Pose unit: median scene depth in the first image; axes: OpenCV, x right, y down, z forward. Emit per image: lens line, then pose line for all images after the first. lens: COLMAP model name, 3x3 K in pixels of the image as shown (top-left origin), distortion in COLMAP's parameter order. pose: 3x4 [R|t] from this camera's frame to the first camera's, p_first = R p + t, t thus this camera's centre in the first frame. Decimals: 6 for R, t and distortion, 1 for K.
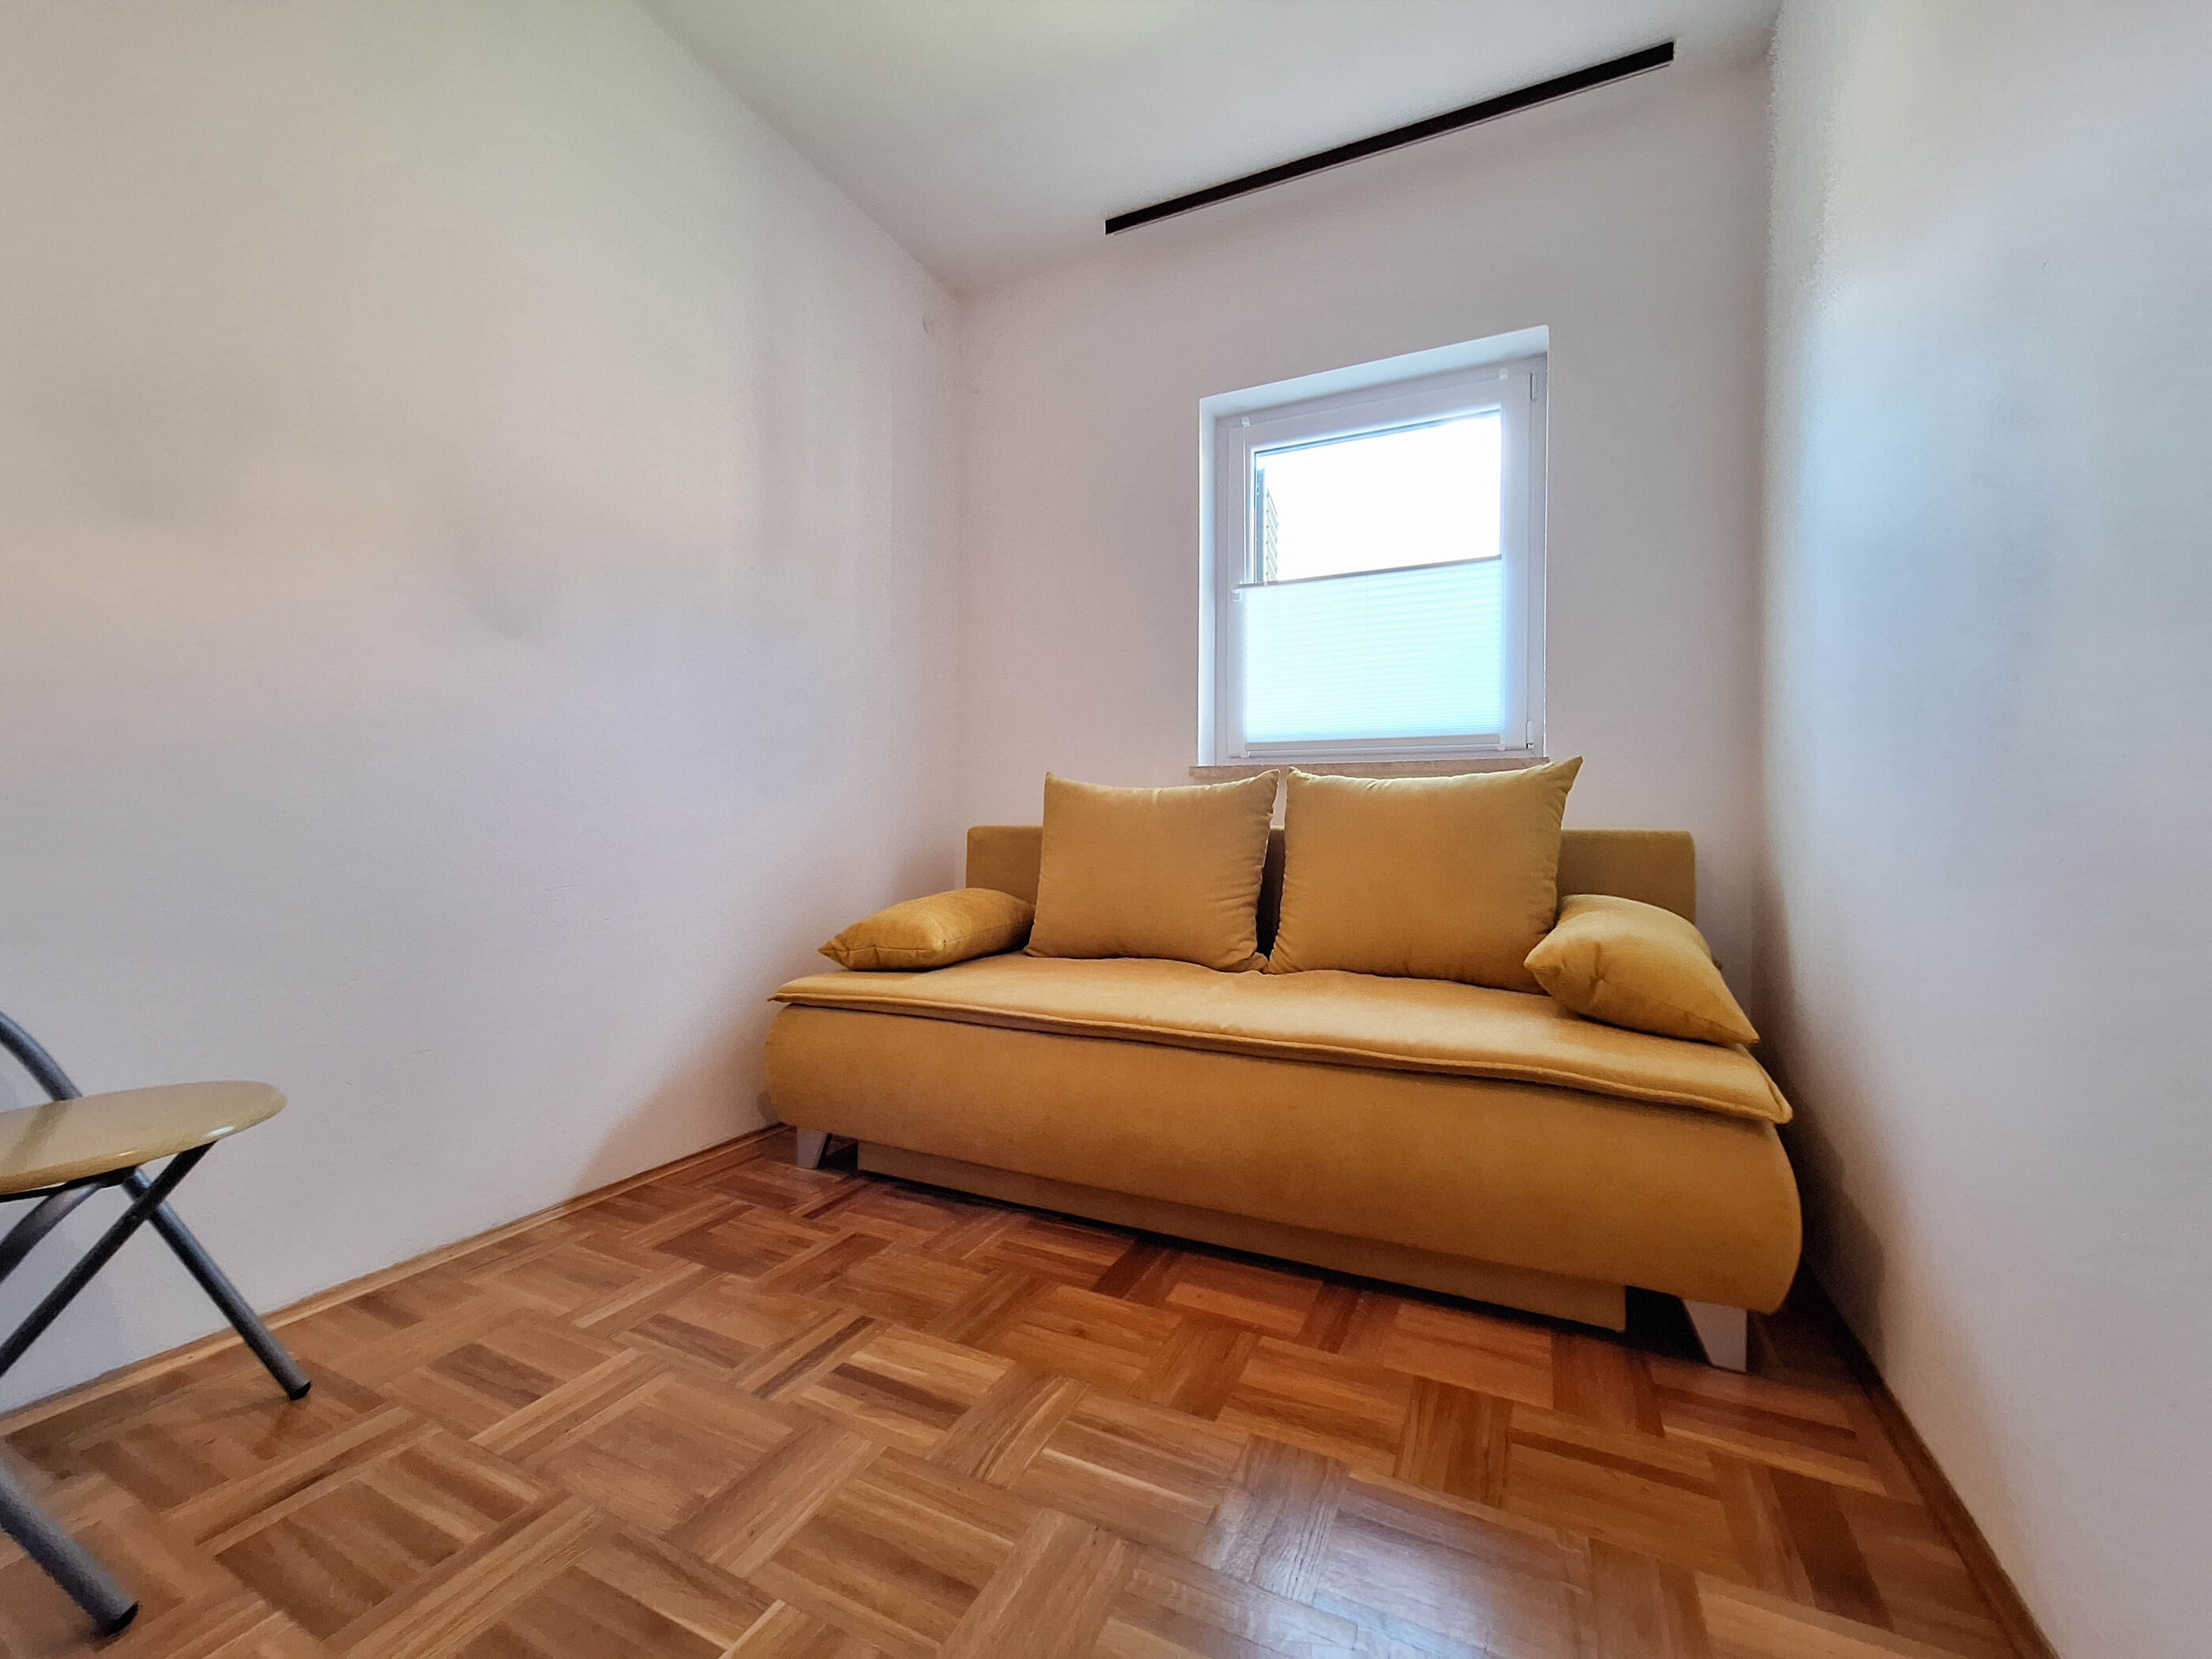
lens RADIAL K [[880.6, 0, 1118.9], [0, 880.6, 822.0], [0, 0, 1]] dist [-0.000693, 0.000130]
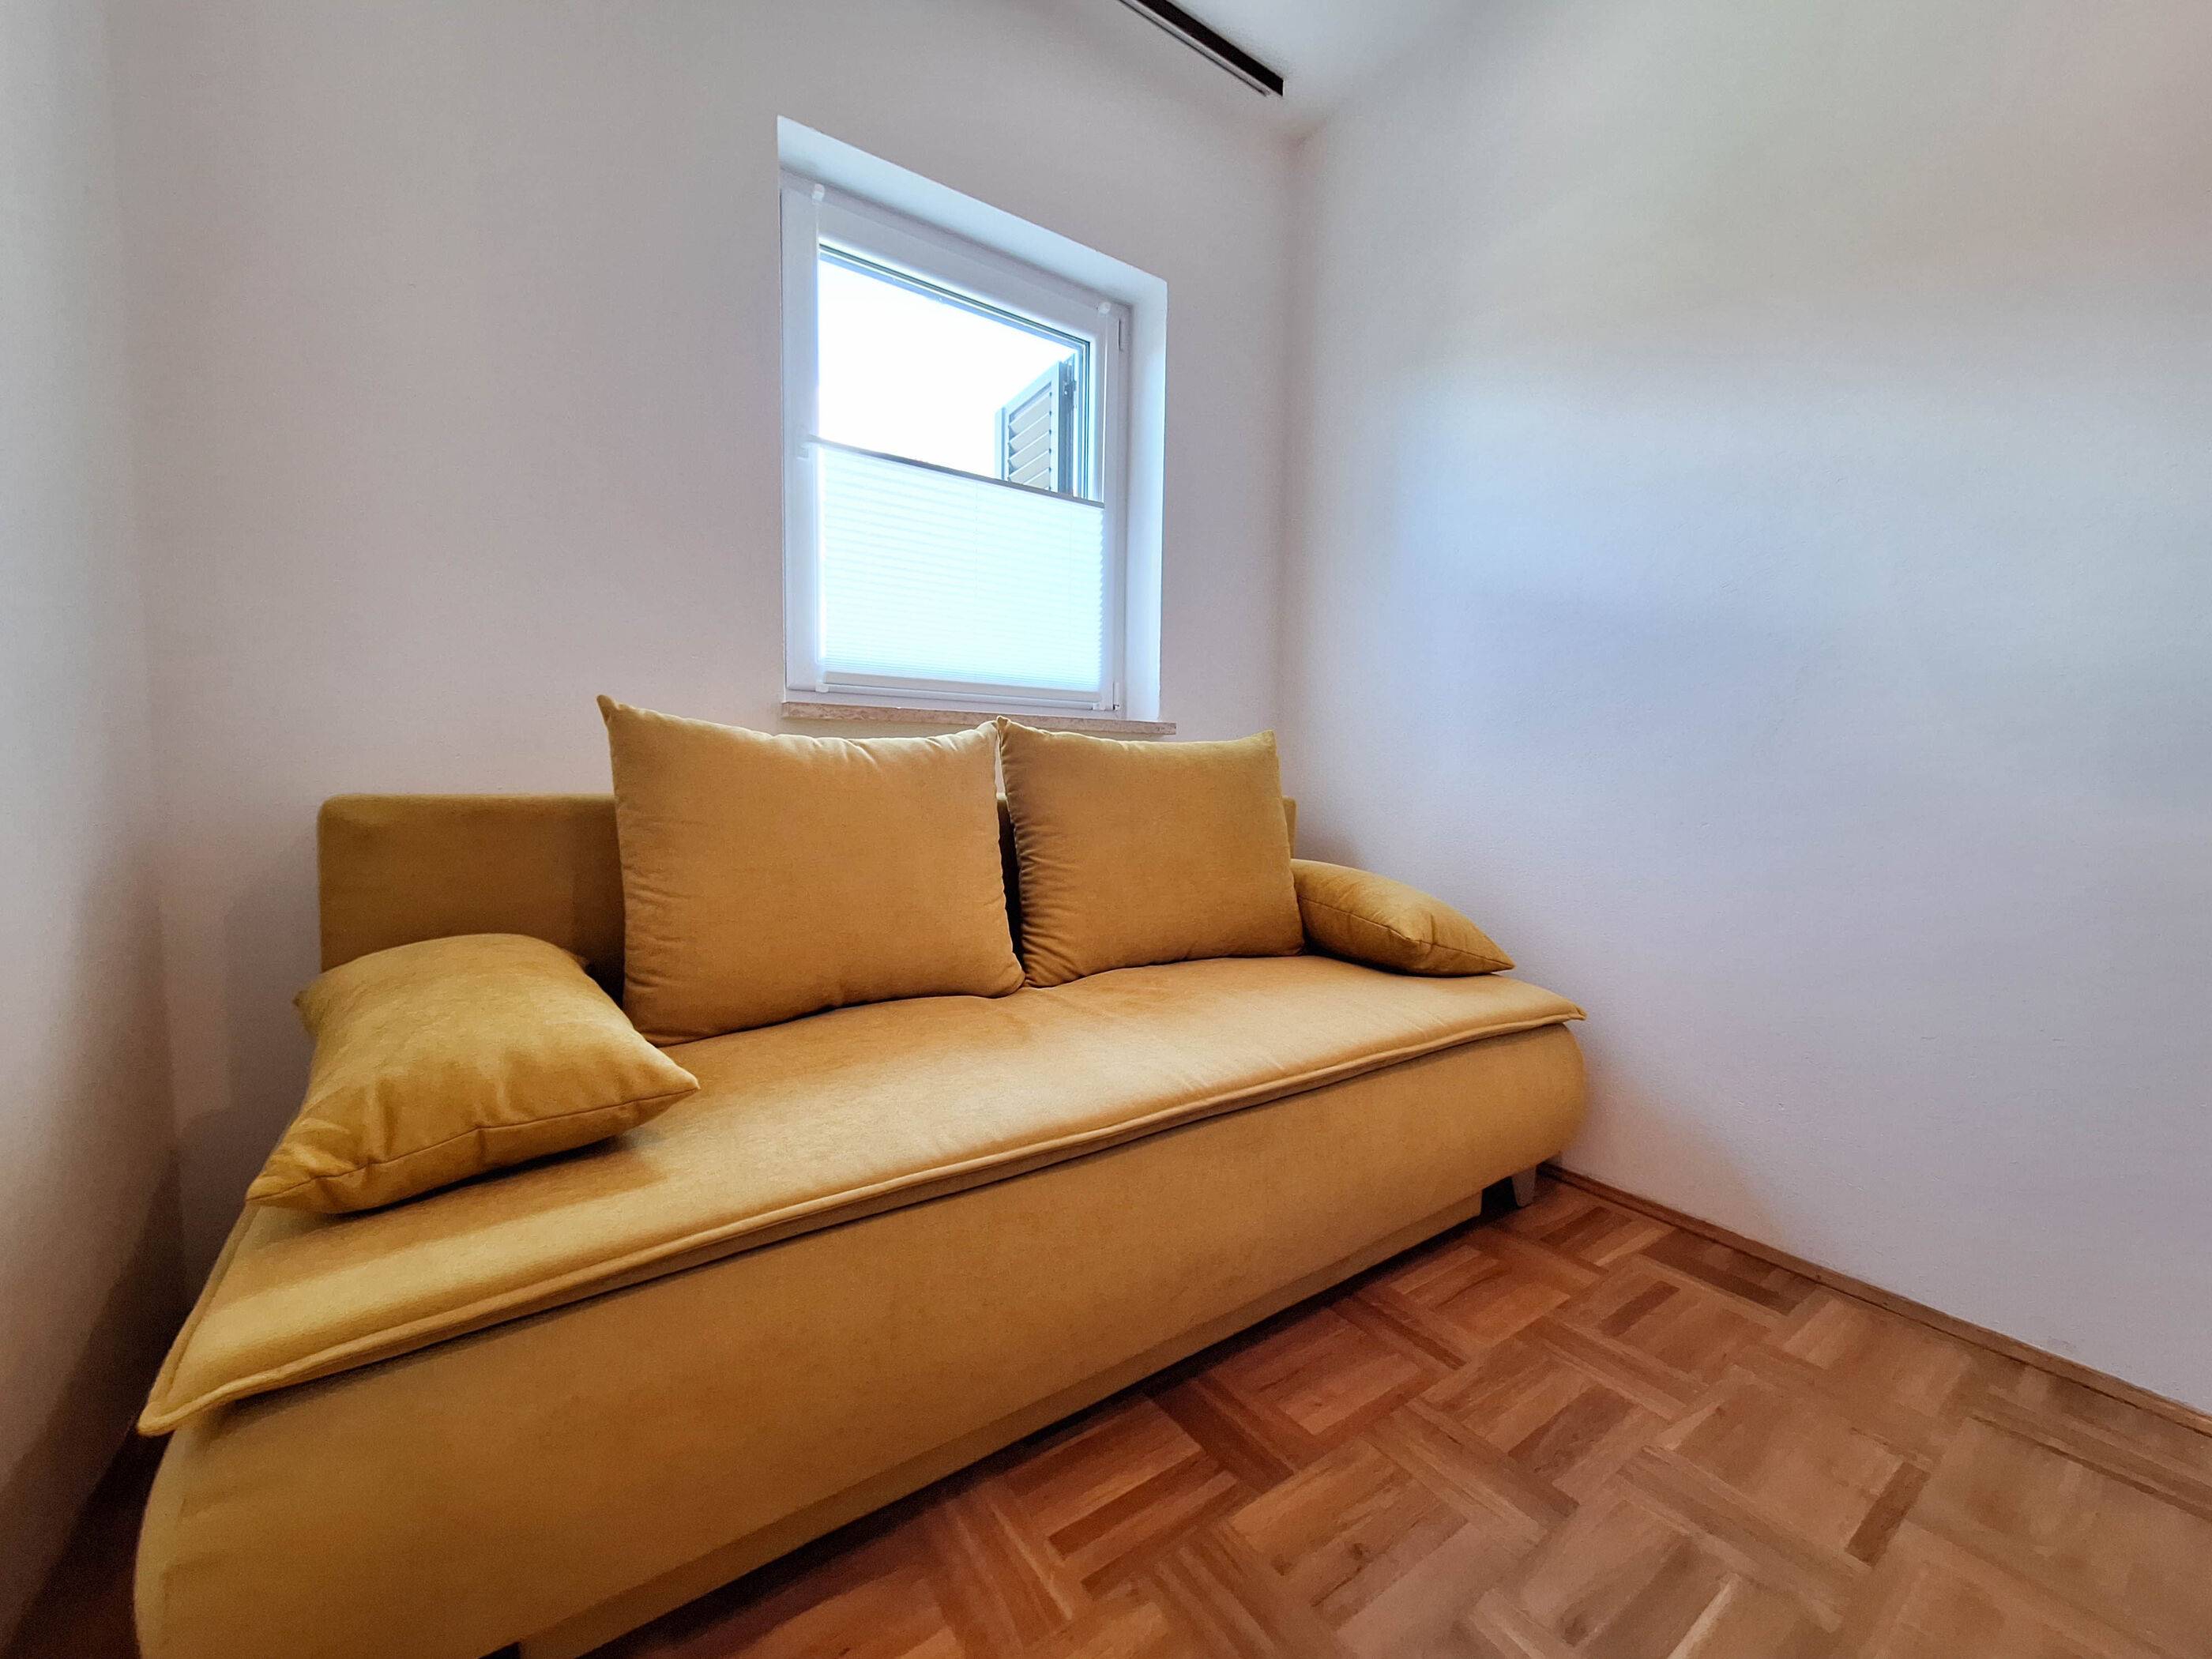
lens RADIAL K [[890.3, 0, 1127.2], [0, 890.3, 833.5], [0, 0, 1]] dist [-0.001387, 0.004939]
pose [[0.487207, -0.053945, 0.871619, -0.641560], [-0.016306, 0.997354, 0.070842, -0.024616], [-0.873134, -0.048728, 0.485039, 0.763128]]
